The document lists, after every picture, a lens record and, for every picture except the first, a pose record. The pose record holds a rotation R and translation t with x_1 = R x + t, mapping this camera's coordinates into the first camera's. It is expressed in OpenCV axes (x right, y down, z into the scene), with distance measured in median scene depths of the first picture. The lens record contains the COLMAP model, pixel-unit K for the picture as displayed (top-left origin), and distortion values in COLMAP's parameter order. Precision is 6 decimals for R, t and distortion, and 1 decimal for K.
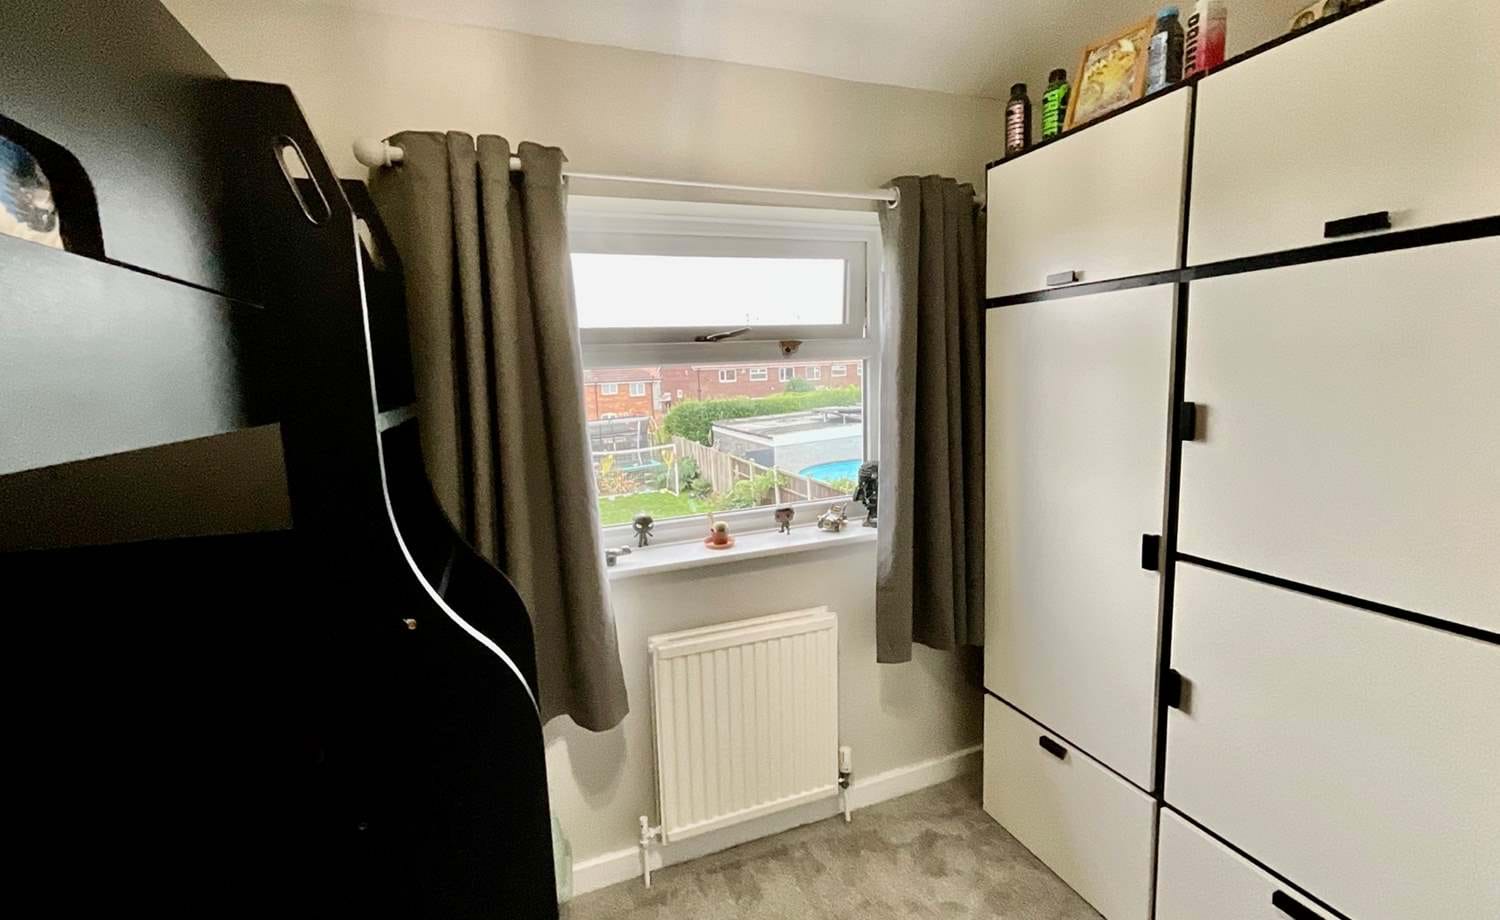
lens RADIAL K [[642.5, 0, 745.8], [0, 642.5, 462.8], [0, 0, 1]] dist [-0.002698, -0.000116]
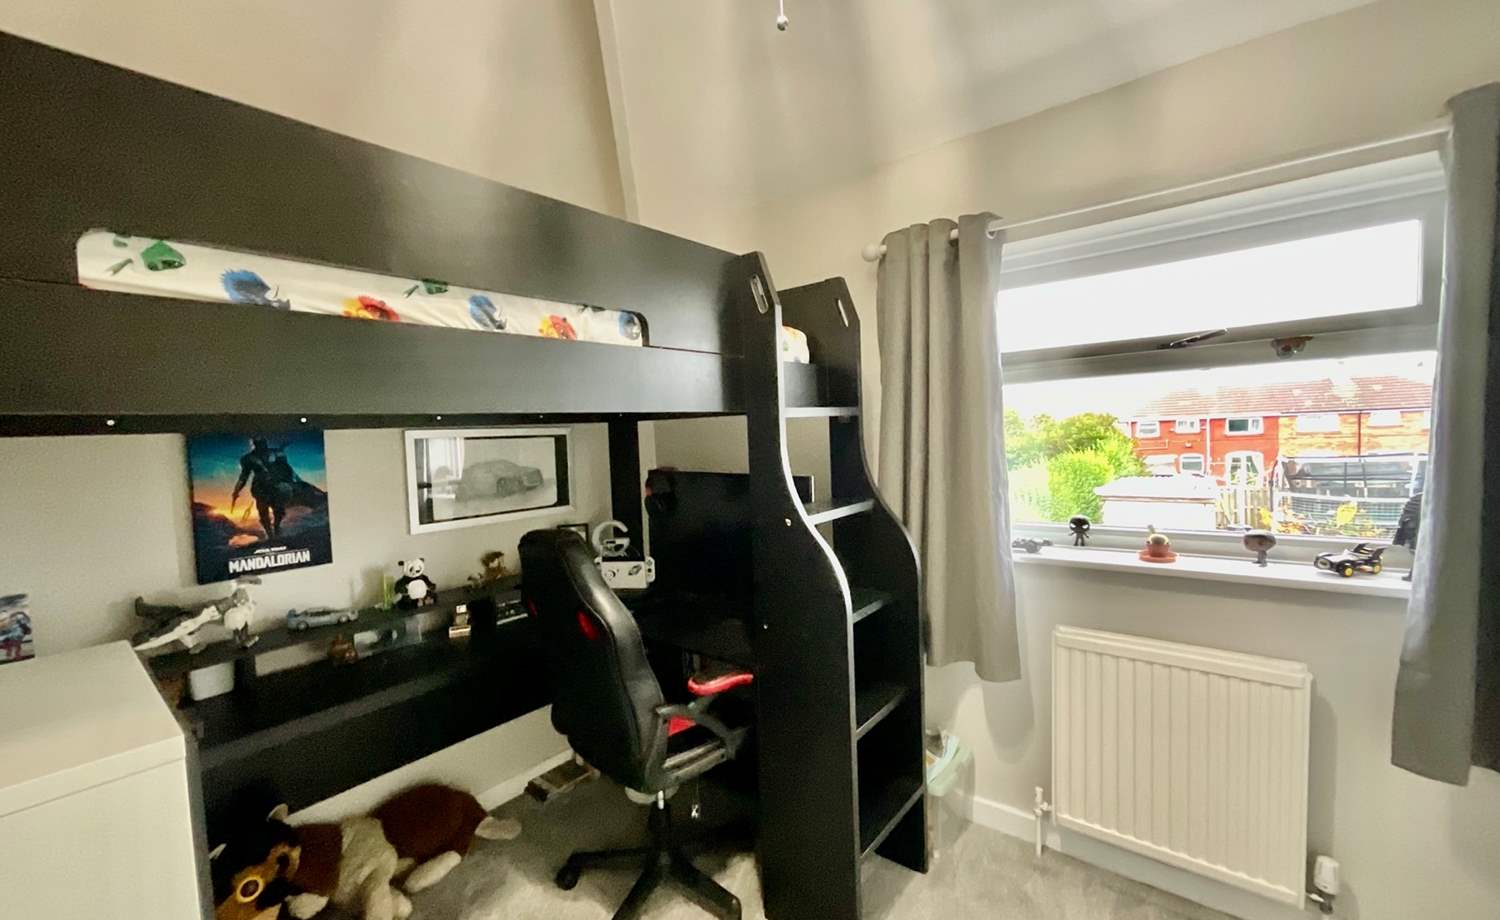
lens RADIAL K [[612.1, 0, 750.0], [0, 612.1, 460.0], [0, 0, 1]] dist [-0.001217, 0.000255]
pose [[0.513397, 0.055300, -0.856367, 0.450462], [-0.097289, 0.995238, 0.005943, 0.037440], [0.852618, 0.080264, 0.516333, -0.001946]]
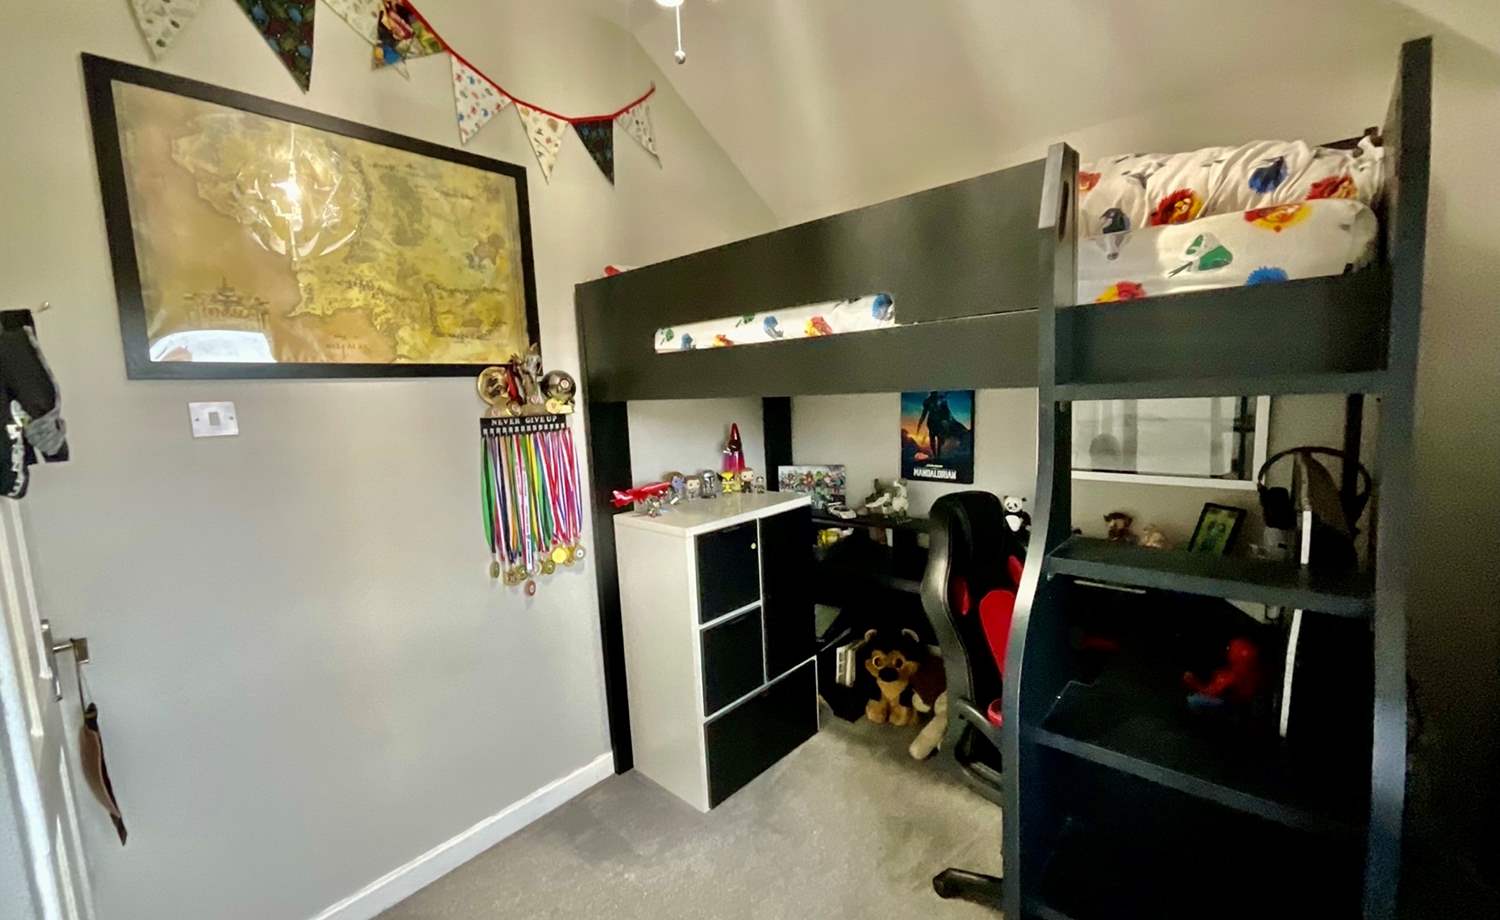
lens RADIAL K [[610.7, 0, 748.2], [0, 610.7, 456.5], [0, 0, 1]] dist [0.002573, 0.000715]
pose [[-0.882319, 0.130193, -0.452286, 0.239355], [0.014178, 0.967895, 0.250956, -0.125508], [0.470438, 0.215011, -0.855838, 0.886057]]
